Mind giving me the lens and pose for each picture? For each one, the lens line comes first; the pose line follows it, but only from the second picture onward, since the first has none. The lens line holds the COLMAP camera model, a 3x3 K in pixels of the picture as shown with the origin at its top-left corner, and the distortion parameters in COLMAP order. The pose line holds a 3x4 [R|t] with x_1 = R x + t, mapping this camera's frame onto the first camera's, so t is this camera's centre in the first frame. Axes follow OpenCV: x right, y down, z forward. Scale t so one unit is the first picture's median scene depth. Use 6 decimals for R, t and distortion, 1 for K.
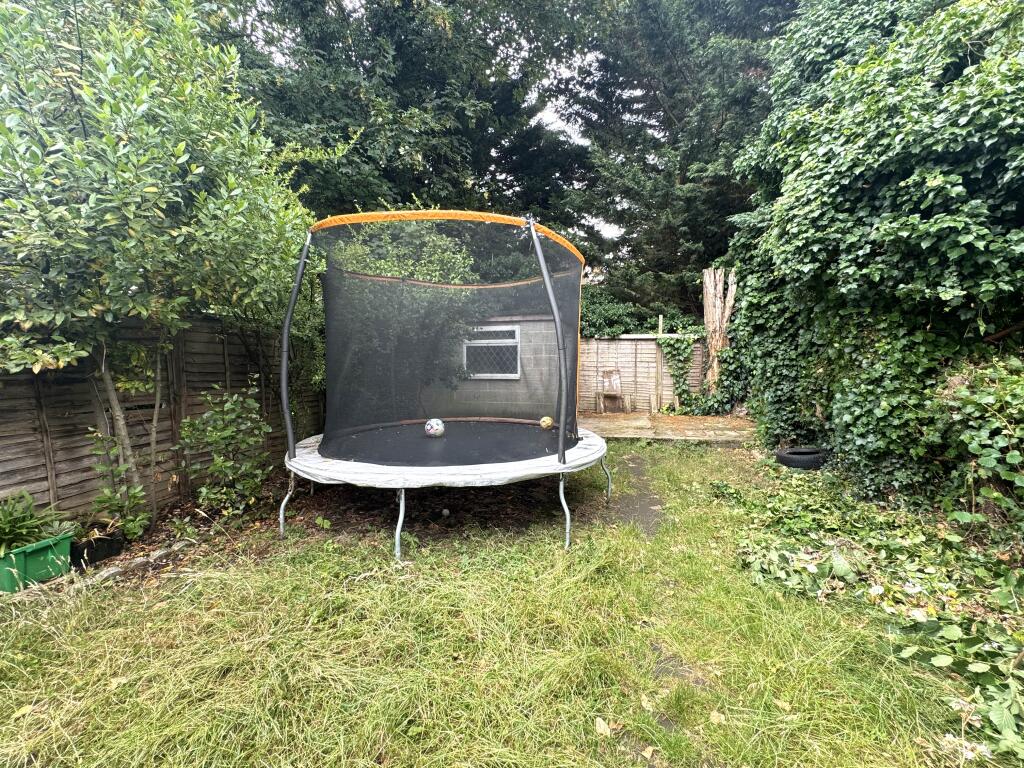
lens RADIAL K [[413.7, 0, 513.9], [0, 413.7, 387.3], [0, 0, 1]] dist [0.009643, 0.000006]
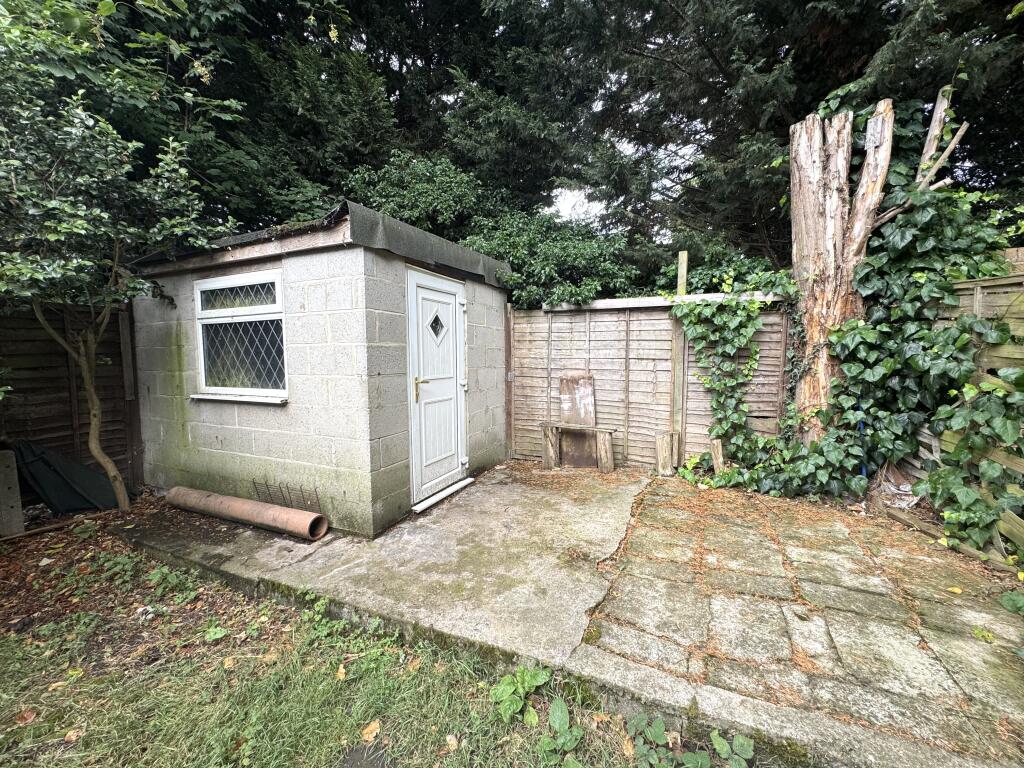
lens RADIAL K [[413.7, 0, 513.9], [0, 413.7, 387.3], [0, 0, 1]] dist [0.009643, 0.000006]
pose [[0.987031, 0.010403, -0.160193, 0.257809], [-0.008685, 0.999897, 0.011418, -0.036067], [0.160295, -0.009879, 0.987020, 0.555595]]
